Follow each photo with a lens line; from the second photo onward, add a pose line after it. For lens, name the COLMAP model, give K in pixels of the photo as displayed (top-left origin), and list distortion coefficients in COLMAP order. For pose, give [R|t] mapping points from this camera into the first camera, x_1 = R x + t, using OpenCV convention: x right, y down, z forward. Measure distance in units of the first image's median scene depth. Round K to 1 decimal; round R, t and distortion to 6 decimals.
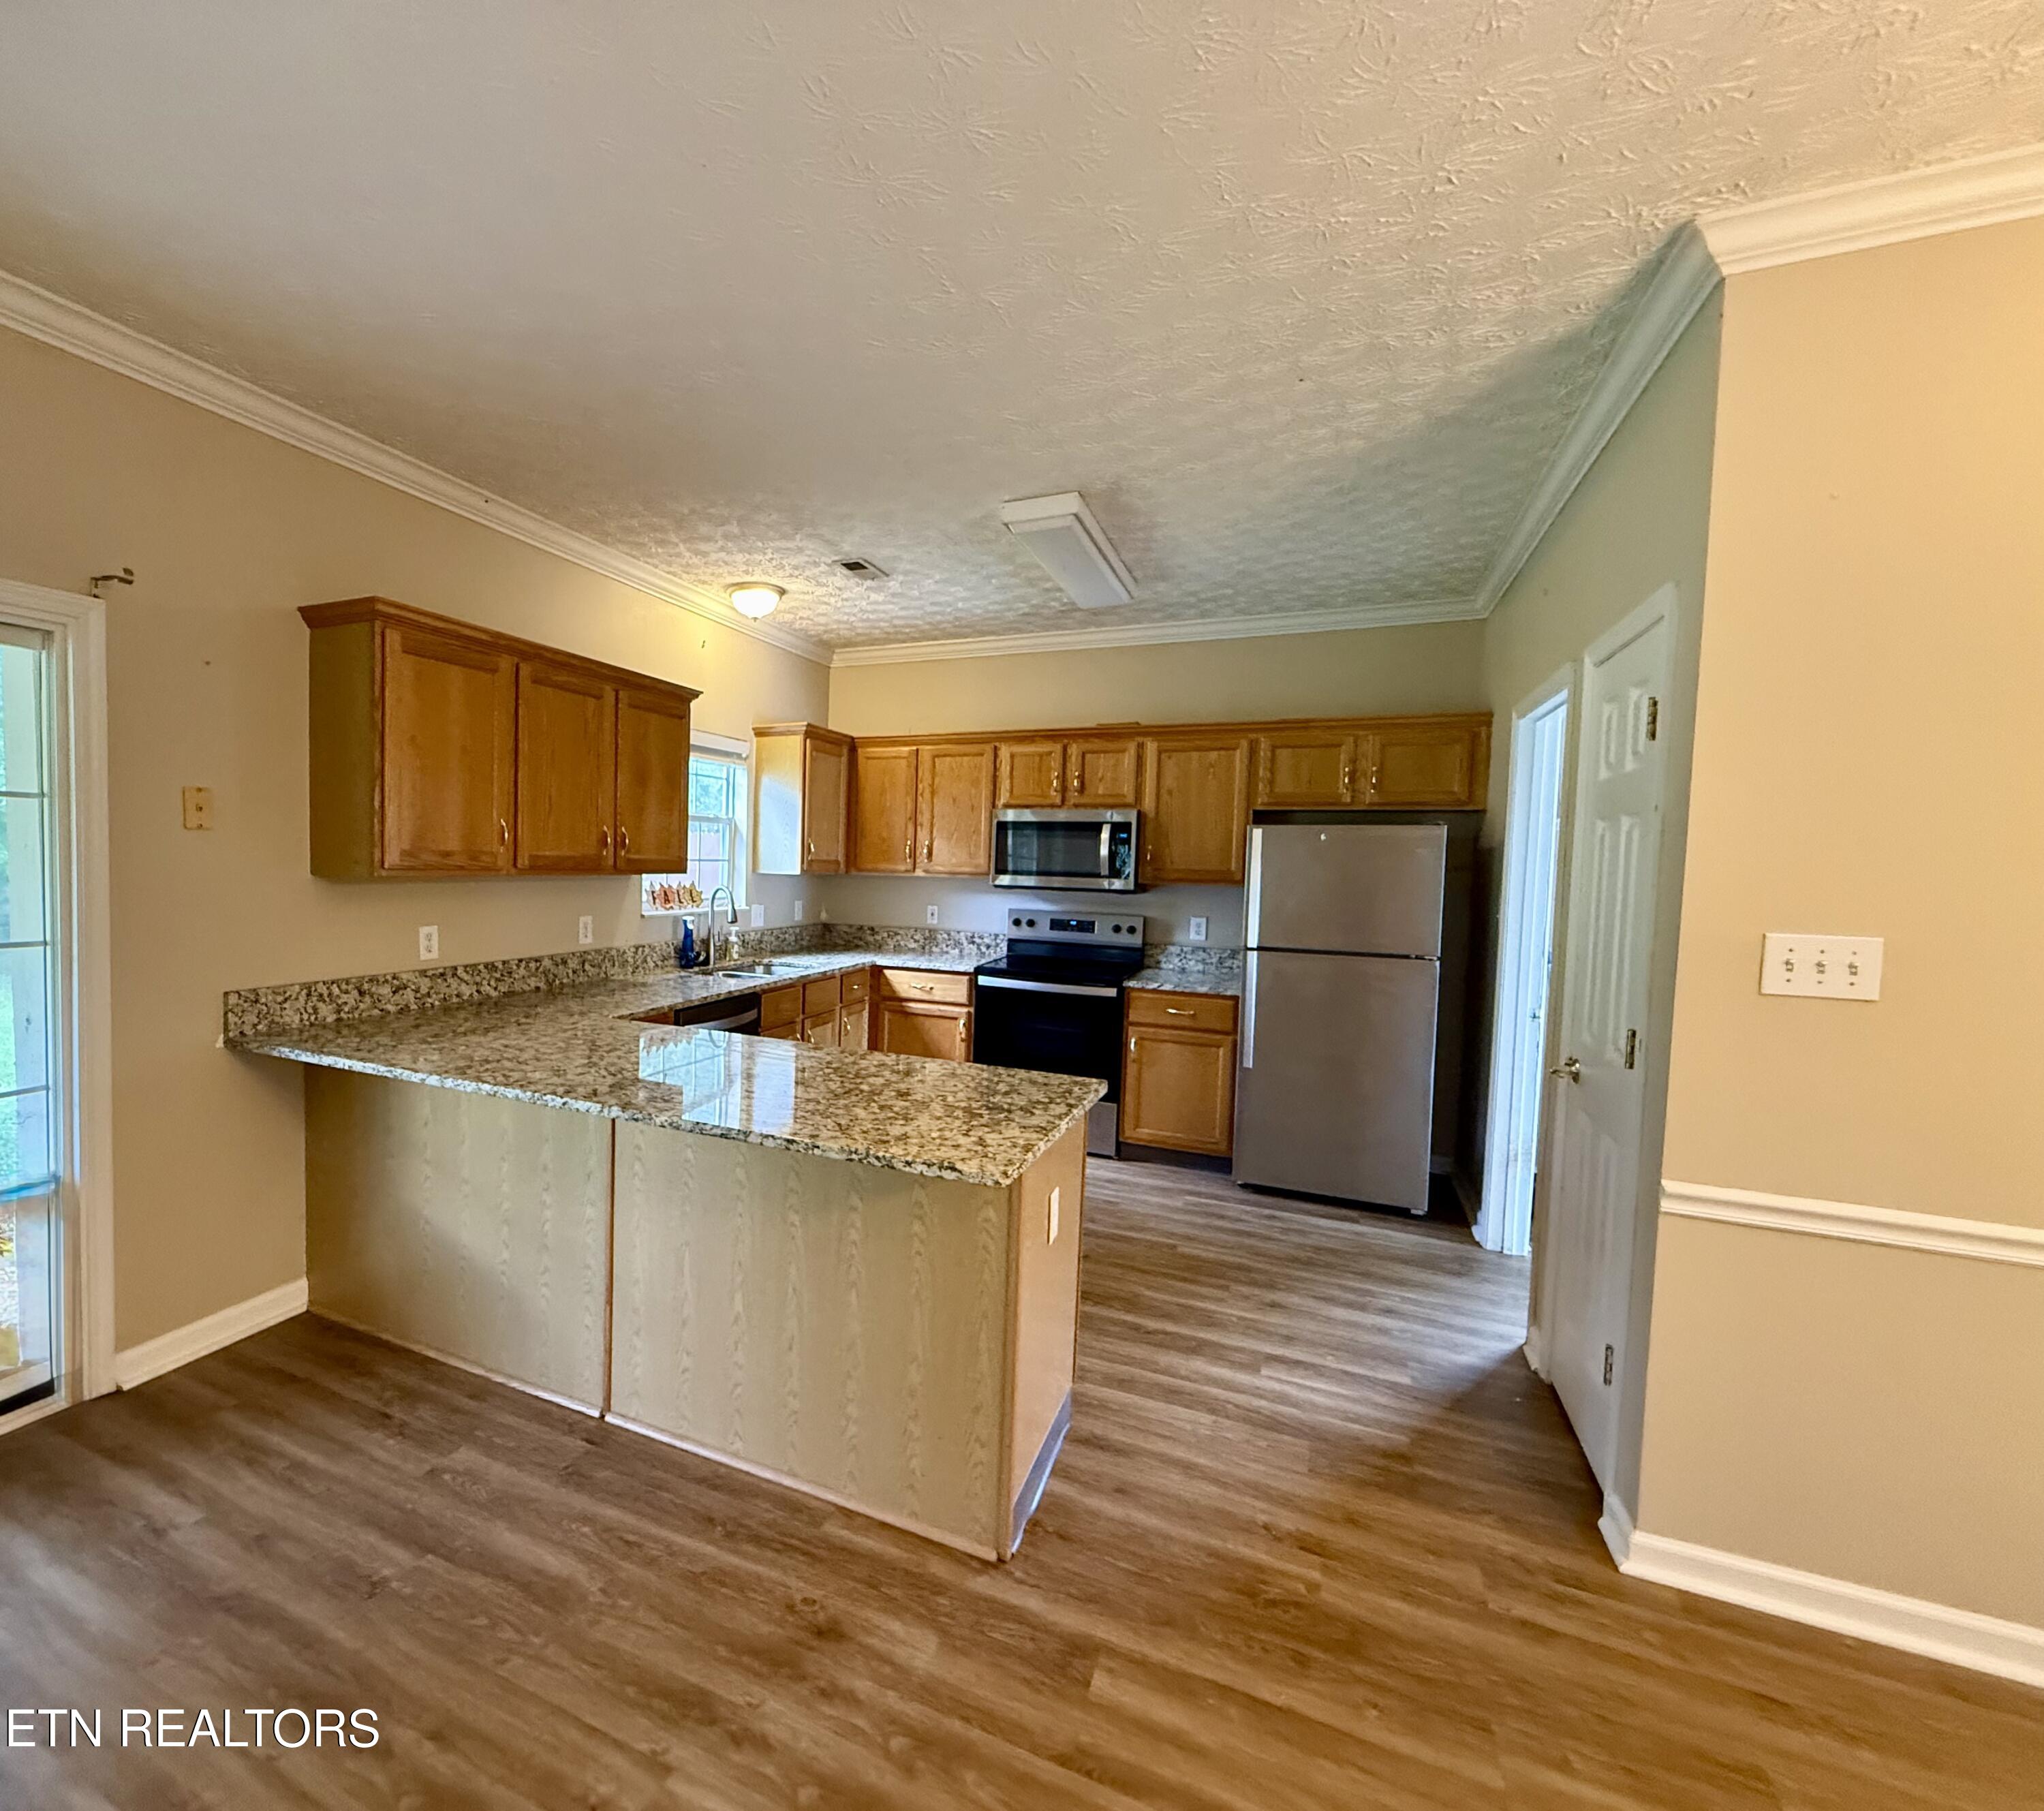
lens RADIAL K [[958.7, 0, 824.1], [0, 958.7, 906.1], [0, 0, 1]] dist [-0.007566, 0.000703]
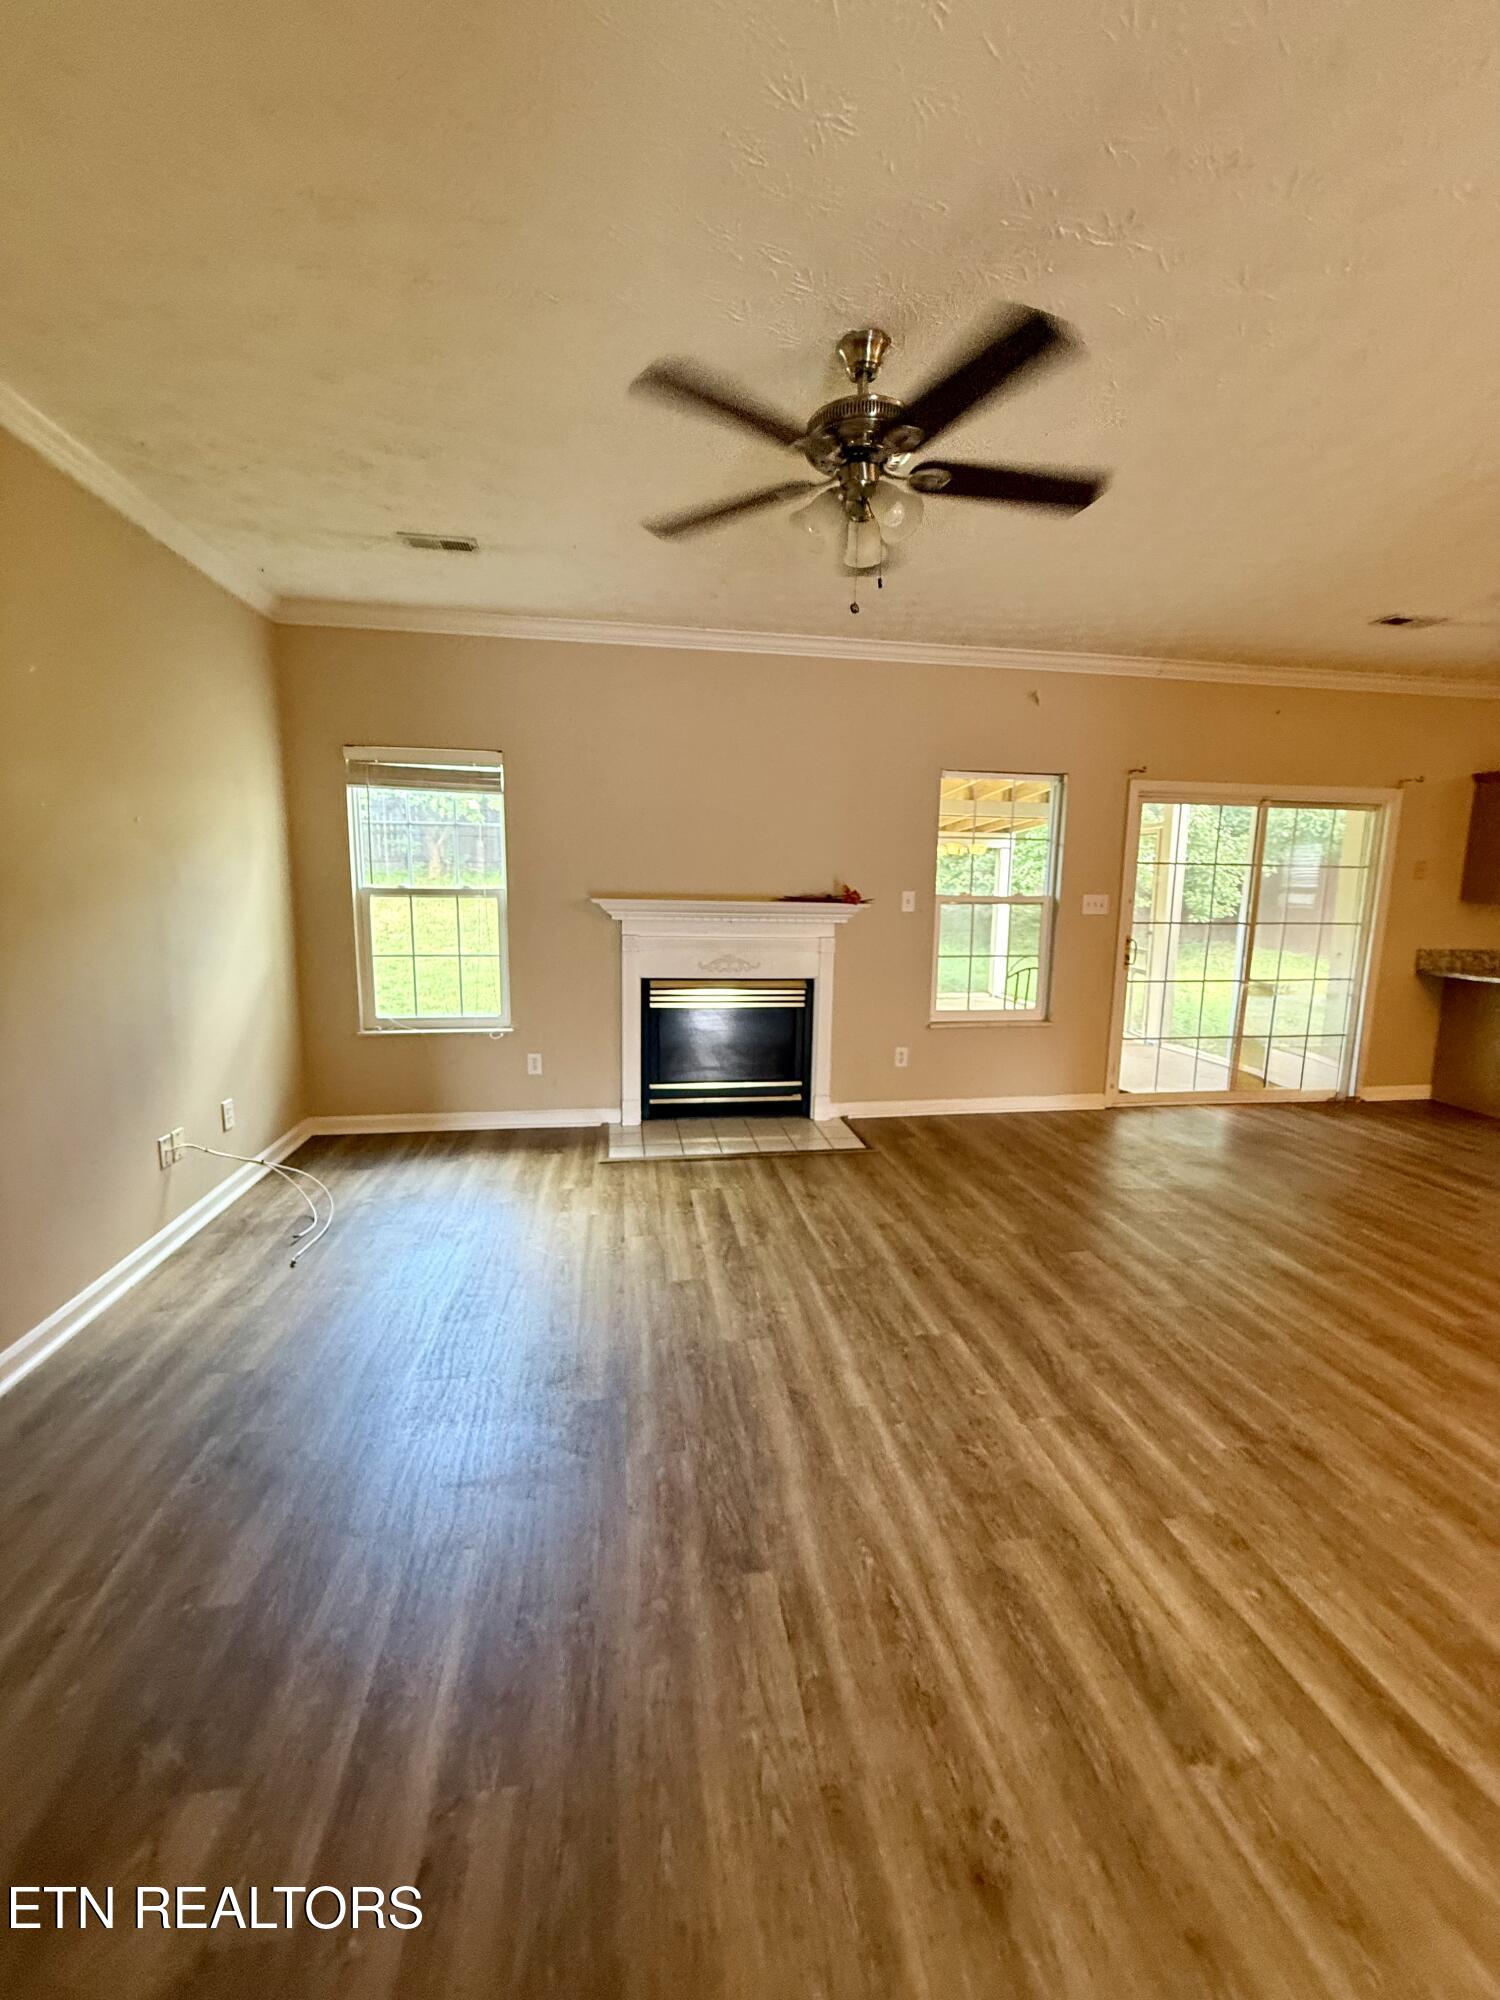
lens RADIAL K [[794.0, 0, 749.0], [0, 794.0, 997.1], [0, 0, 1]] dist [-0.002587, -0.000206]
pose [[0.586325, 0.102712, -0.803538, -0.016631], [-0.041907, 0.994447, 0.096536, 0.062510], [0.808991, -0.022927, 0.587373, -1.051653]]
